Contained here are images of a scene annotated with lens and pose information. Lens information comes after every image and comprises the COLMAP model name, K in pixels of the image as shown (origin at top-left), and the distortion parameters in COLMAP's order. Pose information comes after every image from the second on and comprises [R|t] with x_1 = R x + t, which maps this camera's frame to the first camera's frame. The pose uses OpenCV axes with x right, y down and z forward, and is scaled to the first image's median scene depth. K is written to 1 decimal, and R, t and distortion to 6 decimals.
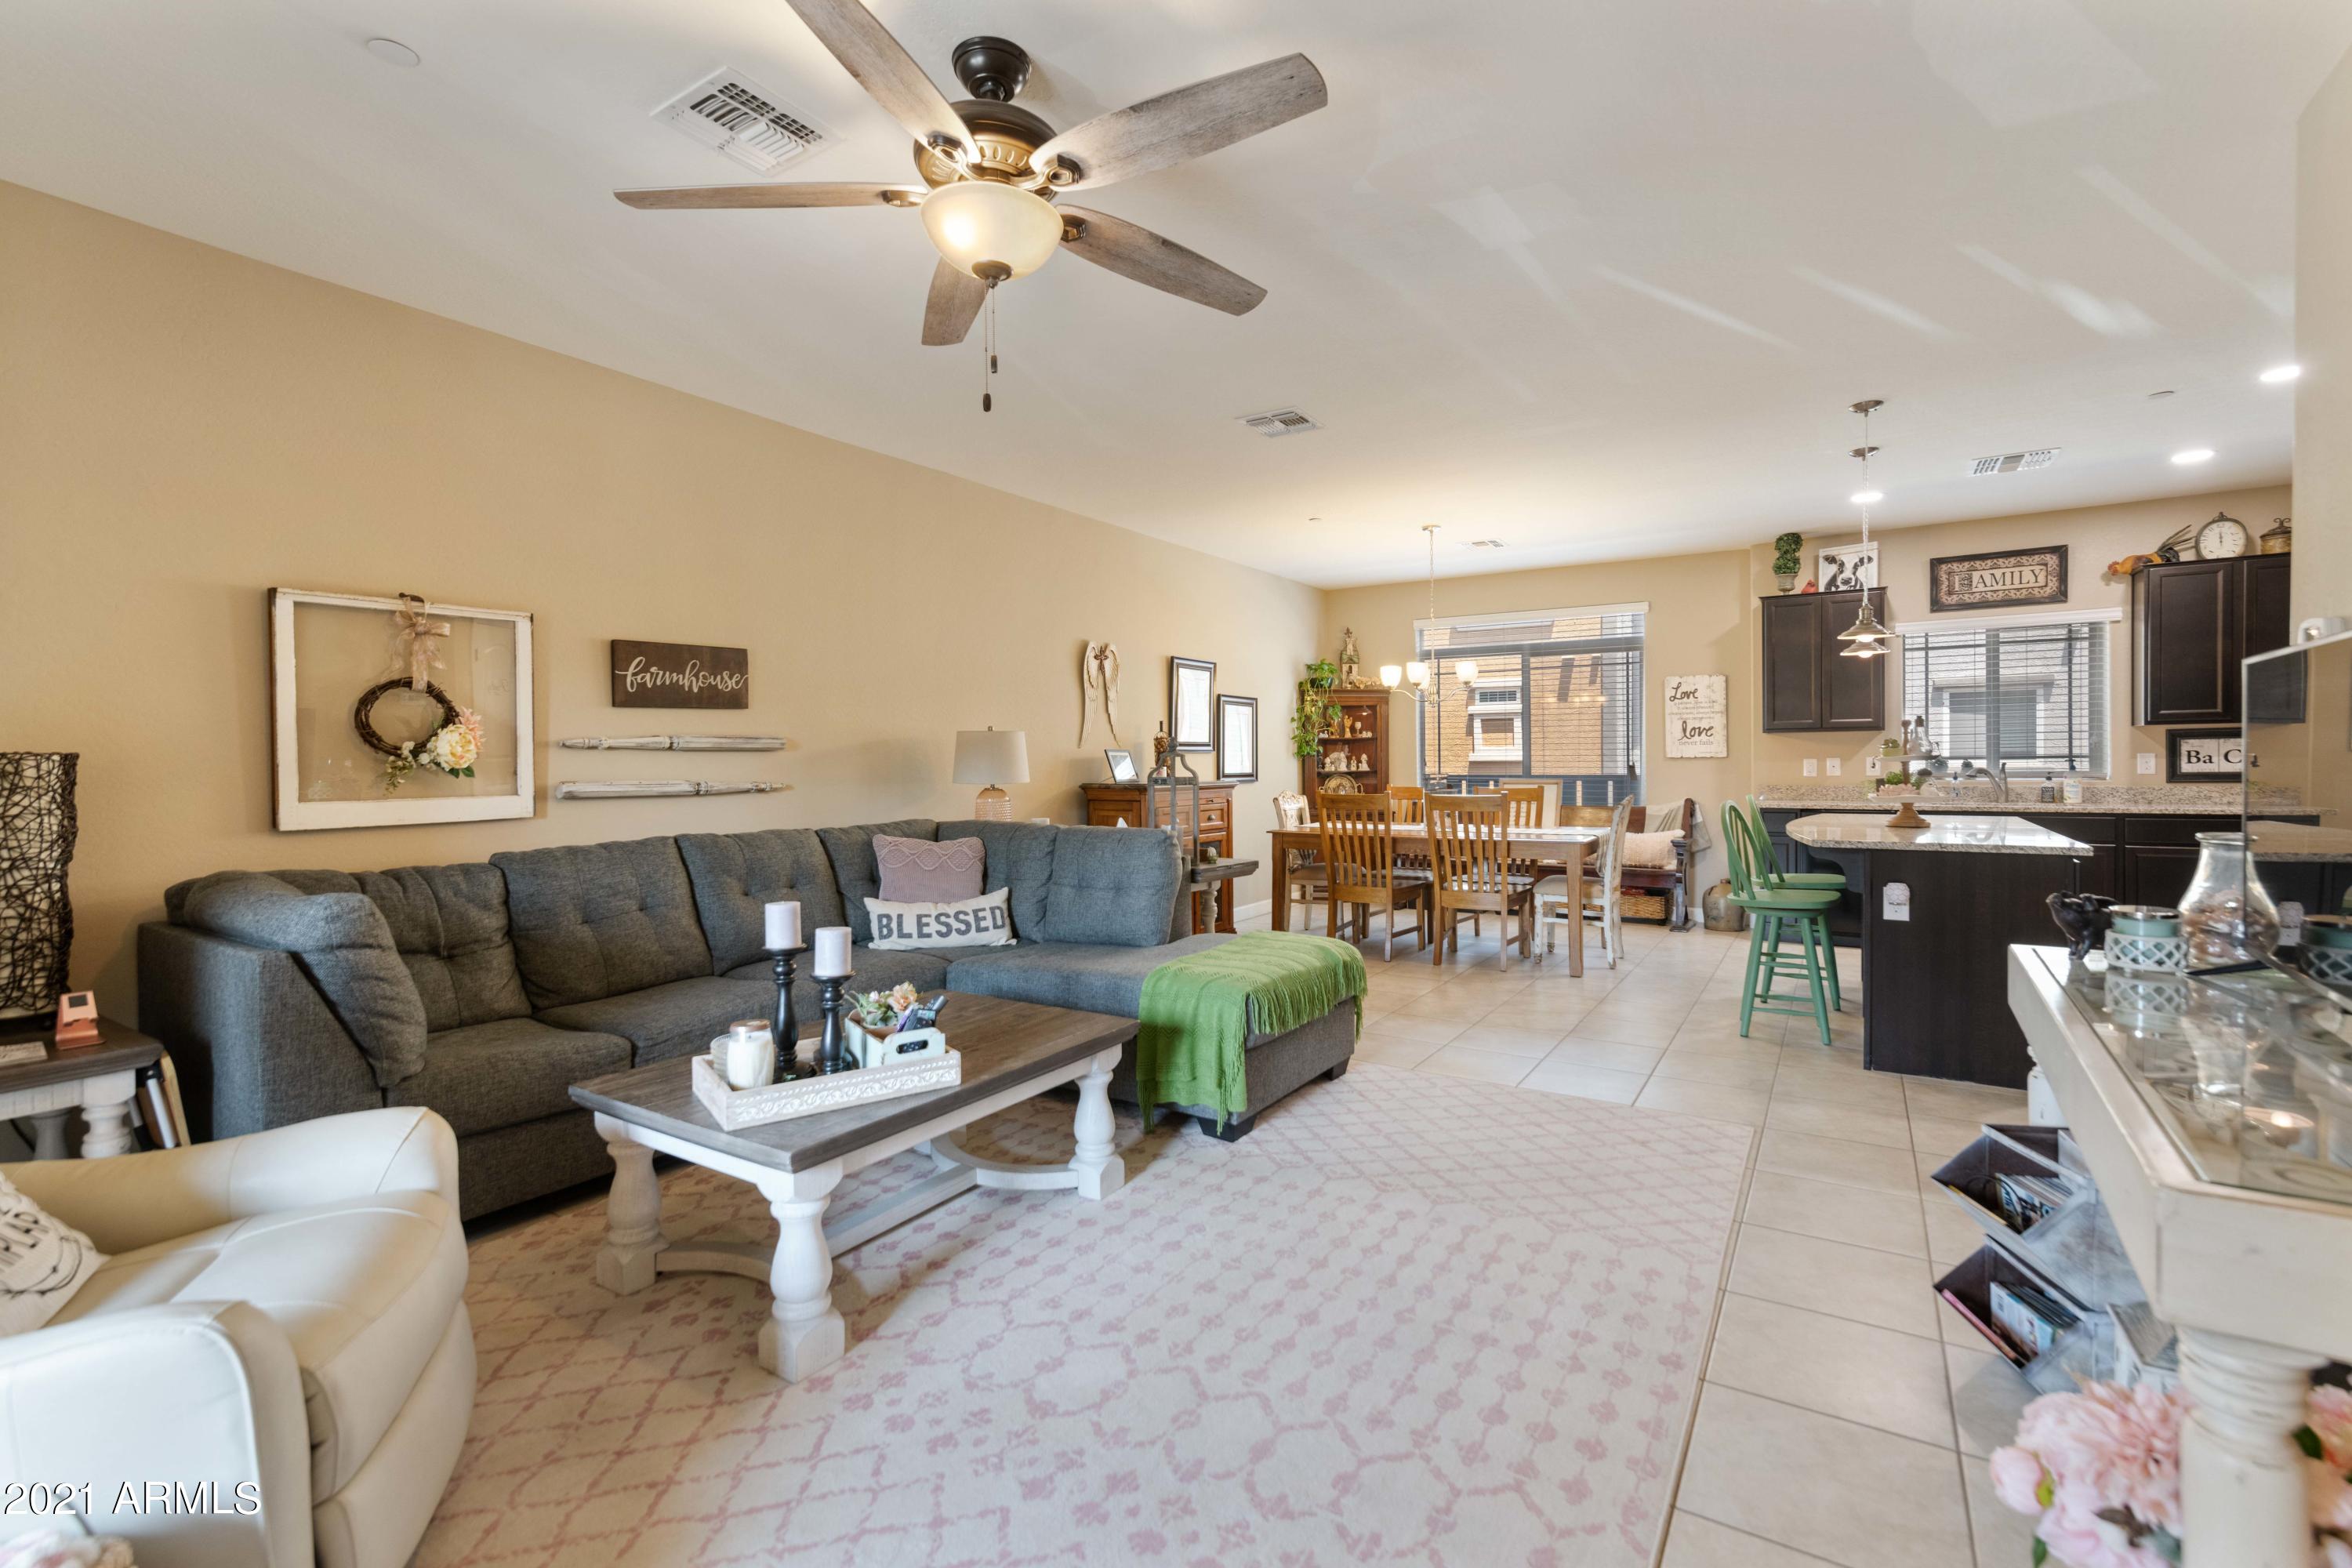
lens RADIAL K [[1031.8, 0, 1180.6], [0, 1031.8, 777.9], [0, 0, 1]] dist [-0.001417, 0.000254]
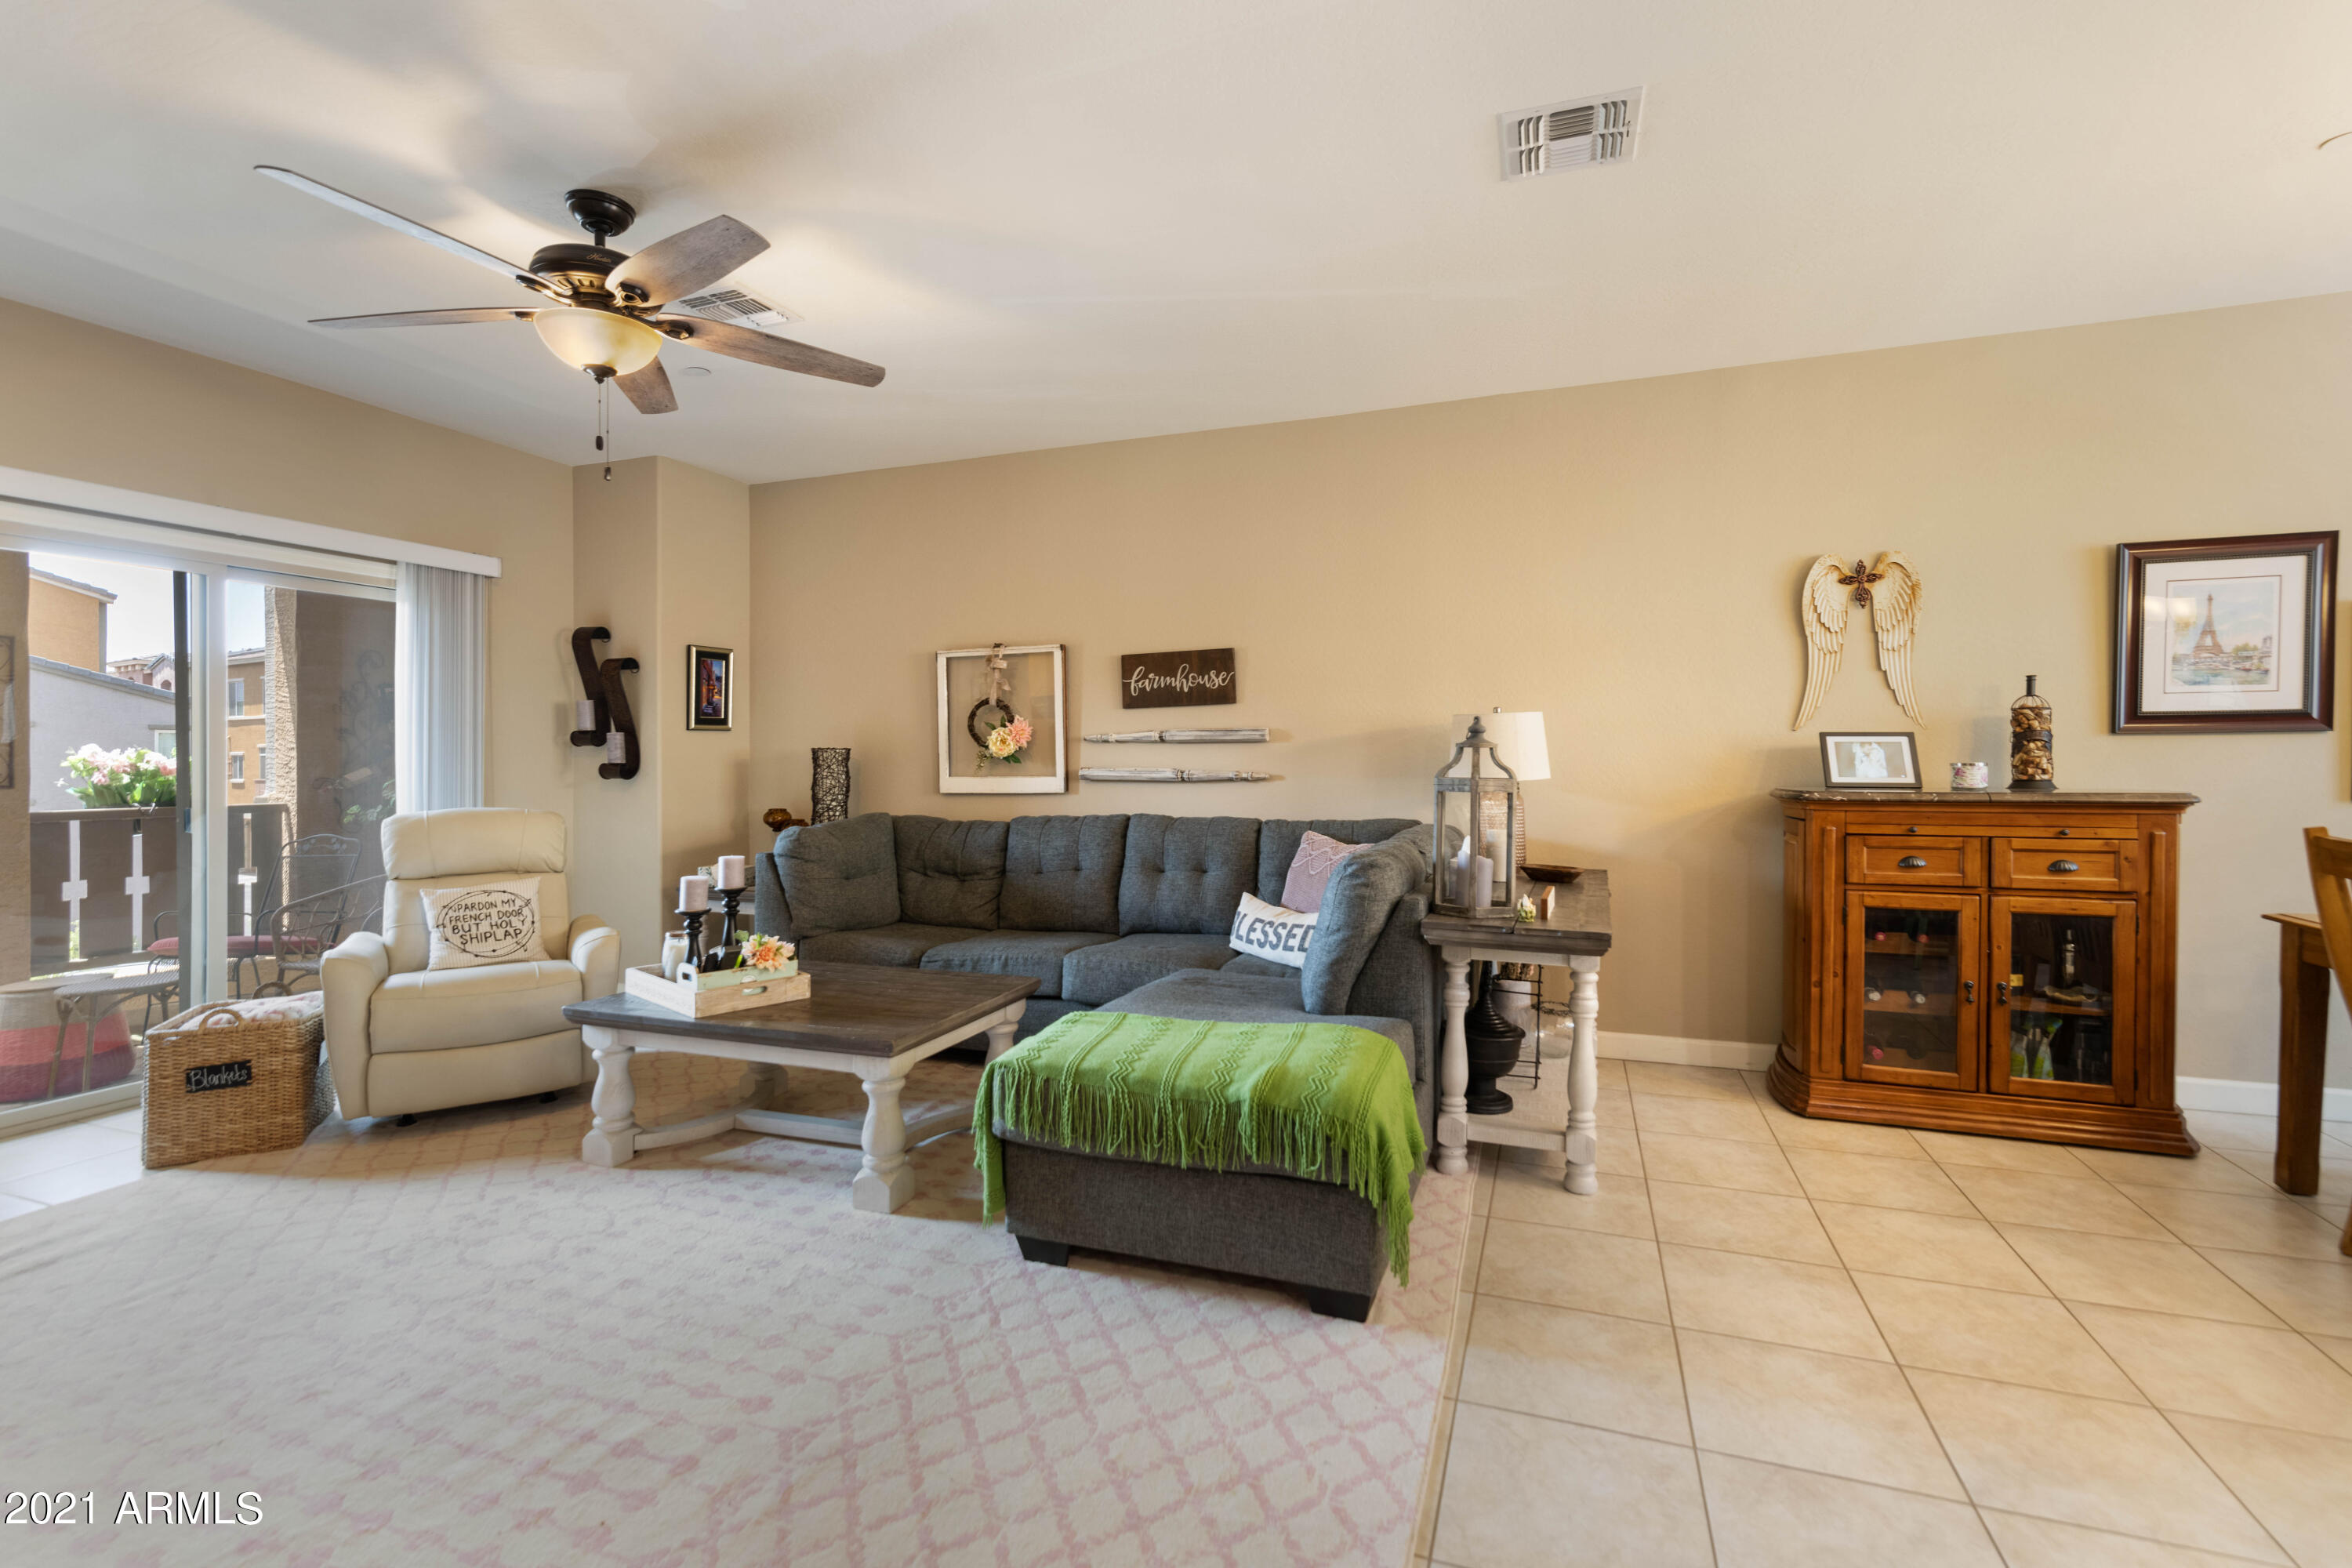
lens RADIAL K [[1031.8, 0, 1214.0], [0, 1031.8, 763.6], [0, 0, 1]] dist [-0.001417, 0.000254]
pose [[0.228254, 0.016226, -0.973467, 0.755142], [-0.013396, 0.999819, 0.013524, -0.022028], [0.973510, 0.009954, 0.228430, 0.888242]]
